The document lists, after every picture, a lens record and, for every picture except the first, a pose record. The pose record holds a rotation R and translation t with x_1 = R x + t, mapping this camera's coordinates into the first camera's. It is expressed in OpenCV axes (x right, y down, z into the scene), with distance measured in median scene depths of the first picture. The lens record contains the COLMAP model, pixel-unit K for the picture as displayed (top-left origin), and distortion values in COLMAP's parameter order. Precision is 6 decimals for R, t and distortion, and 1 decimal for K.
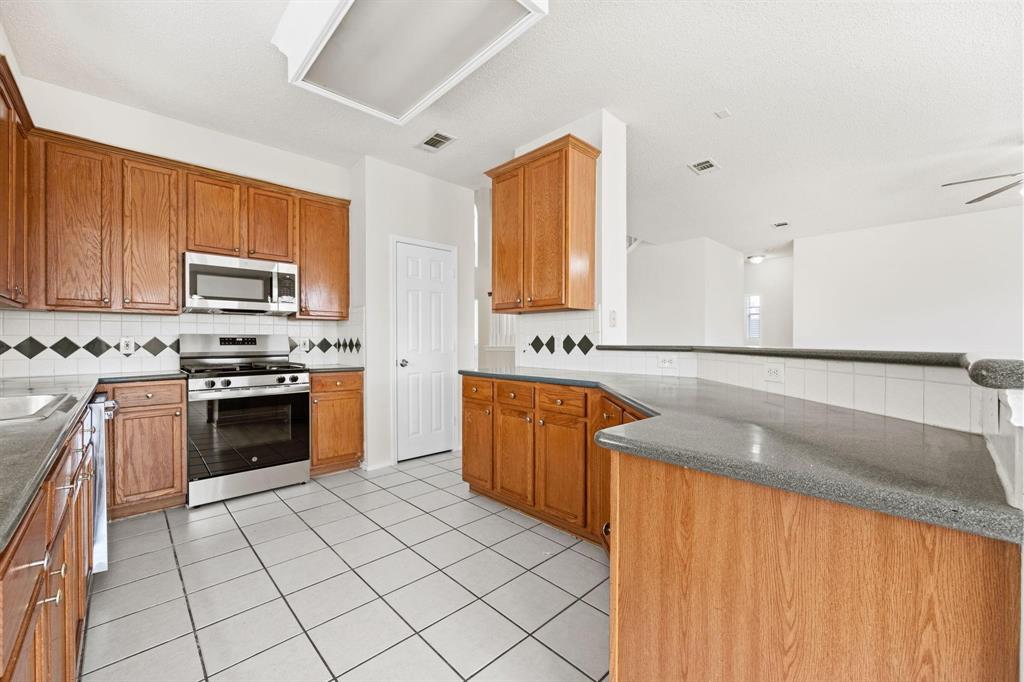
lens RADIAL K [[415.1, 0, 512.0], [0, 415.1, 341.8], [0, 0, 1]] dist [-0.002738, -0.001532]
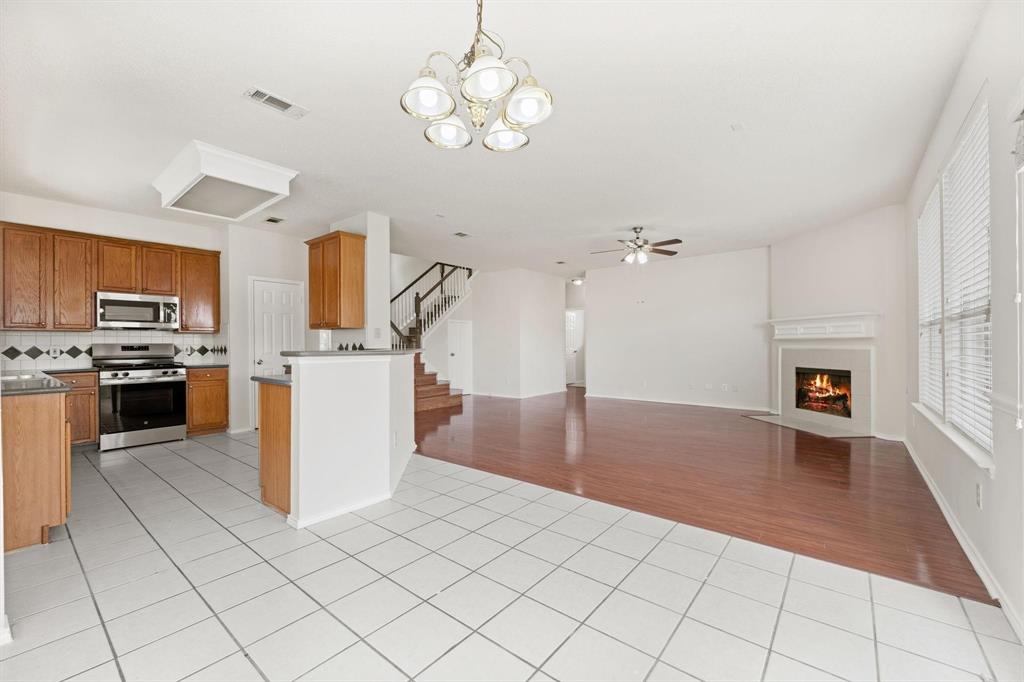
lens RADIAL K [[415.1, 0, 507.8], [0, 415.1, 342.8], [0, 0, 1]] dist [-0.002738, -0.001532]
pose [[0.991735, -0.006156, 0.128154, 0.528105], [0.006818, 0.999966, -0.004732, -0.004601], [-0.128121, 0.005566, 0.991743, -0.717214]]
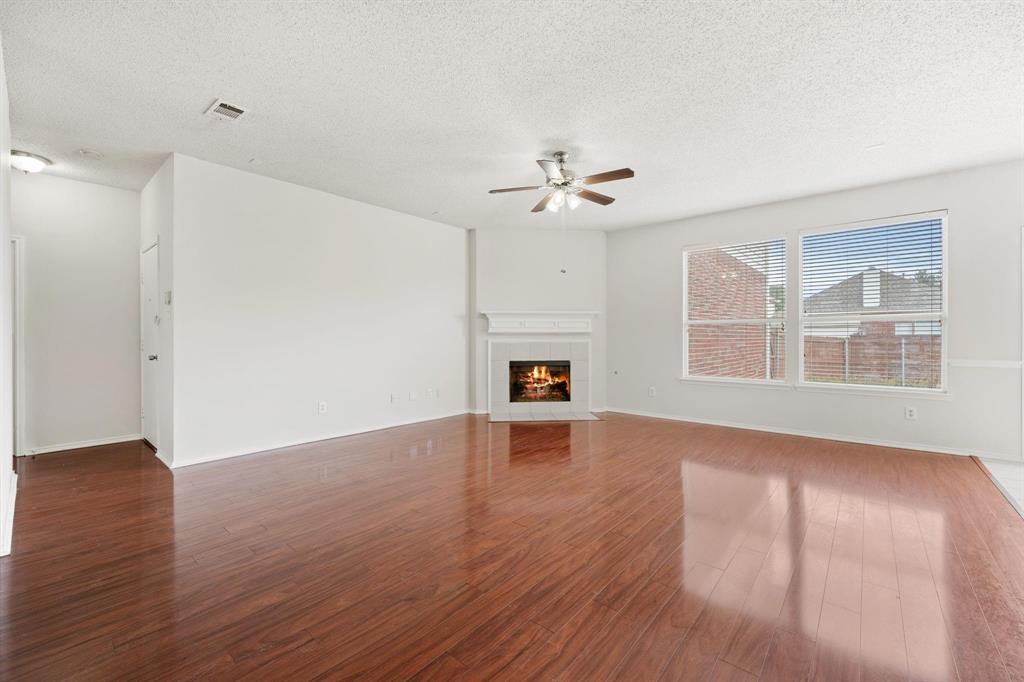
lens RADIAL K [[415.1, 0, 513.9], [0, 415.1, 335.4], [0, 0, 1]] dist [-0.002738, -0.001532]
pose [[-0.098126, 0.003007, 0.995169, 0.195434], [0.001090, 0.999995, -0.002915, -0.002567], [-0.995173, 0.000799, -0.098129, 1.240403]]
